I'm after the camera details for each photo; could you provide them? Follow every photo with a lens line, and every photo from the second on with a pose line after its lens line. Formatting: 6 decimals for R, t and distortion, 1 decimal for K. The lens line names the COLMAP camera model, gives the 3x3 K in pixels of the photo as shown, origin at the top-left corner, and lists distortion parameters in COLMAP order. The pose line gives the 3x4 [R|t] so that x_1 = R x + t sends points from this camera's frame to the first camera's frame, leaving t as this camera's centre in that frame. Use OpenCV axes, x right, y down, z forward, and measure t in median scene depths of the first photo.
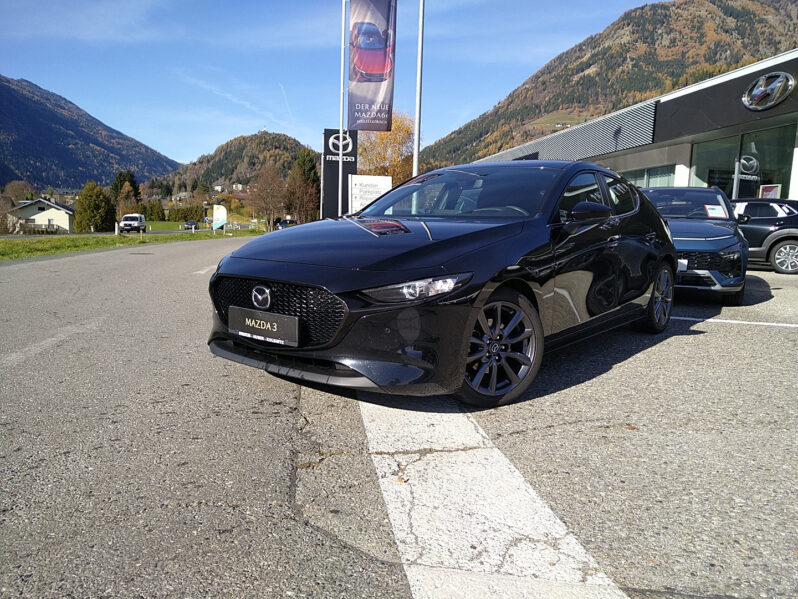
lens RADIAL K [[616.5, 0, 395.3], [0, 616.5, 299.4], [0, 0, 1]] dist [0.022038, 0.001367]
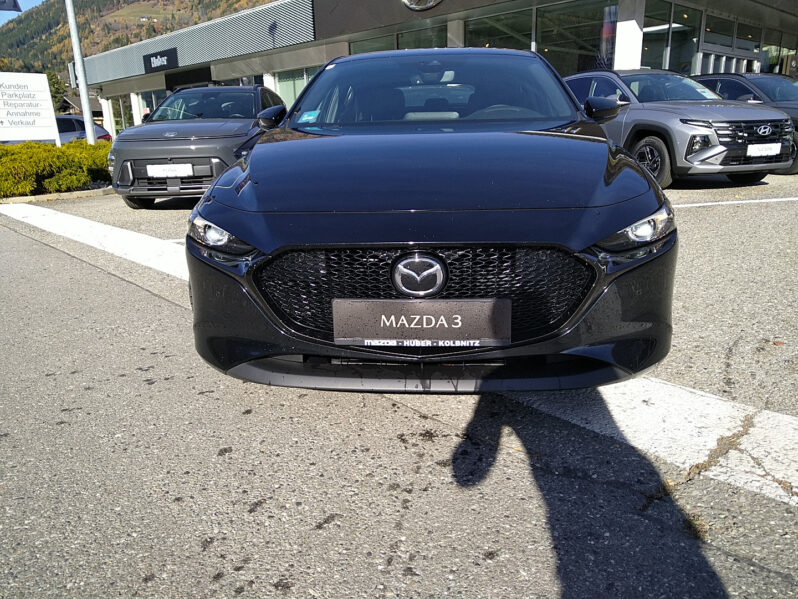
lens RADIAL K [[616.5, 0, 400.7], [0, 616.5, 297.5], [0, 0, 1]] dist [0.022038, 0.001367]
pose [[0.823873, -0.196167, 0.531744, -0.544633], [0.117317, 0.976899, 0.178622, -0.089140], [-0.554500, -0.084779, 0.827854, 0.525559]]
